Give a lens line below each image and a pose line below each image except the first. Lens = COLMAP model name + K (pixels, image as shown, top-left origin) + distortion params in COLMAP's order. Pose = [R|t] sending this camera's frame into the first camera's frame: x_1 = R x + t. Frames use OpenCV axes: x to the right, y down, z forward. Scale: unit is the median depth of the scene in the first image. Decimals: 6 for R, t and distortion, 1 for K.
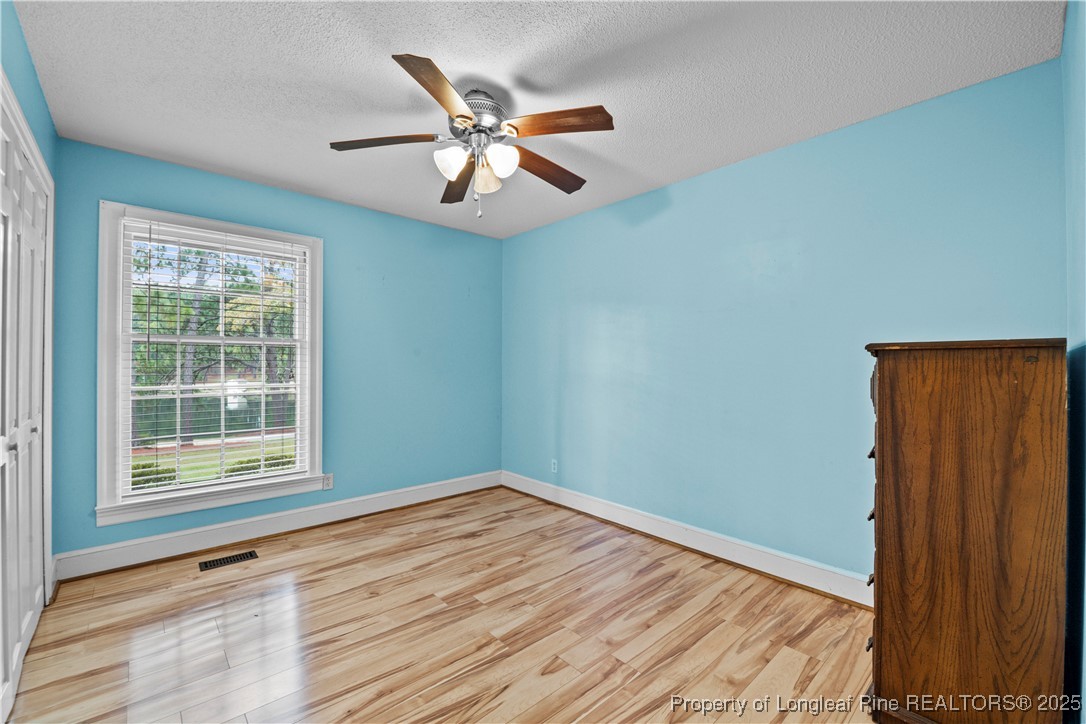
lens RADIAL K [[445.7, 0, 542.6], [0, 445.7, 360.9], [0, 0, 1]] dist [-0.000378, -0.008470]
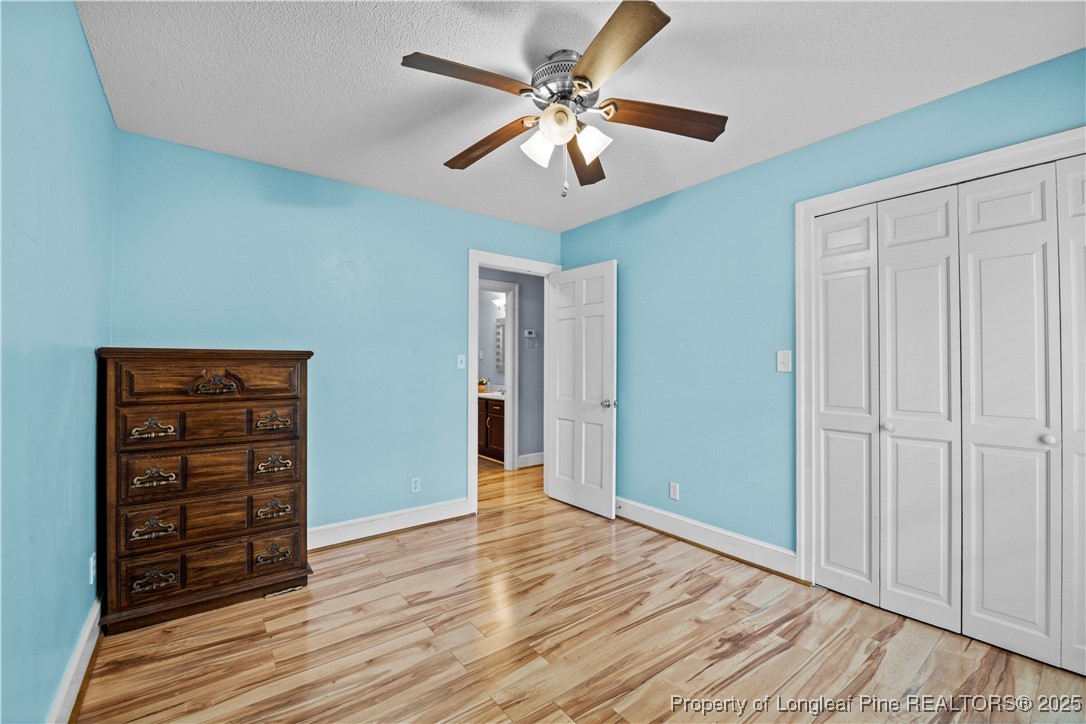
lens RADIAL K [[445.7, 0, 542.6], [0, 445.7, 360.9], [0, 0, 1]] dist [-0.000378, -0.008470]
pose [[-0.996810, -0.005878, 0.079589, -0.170519], [-0.007327, 0.999812, -0.017926, 0.014513], [-0.079468, -0.018452, -0.996667, 1.876919]]
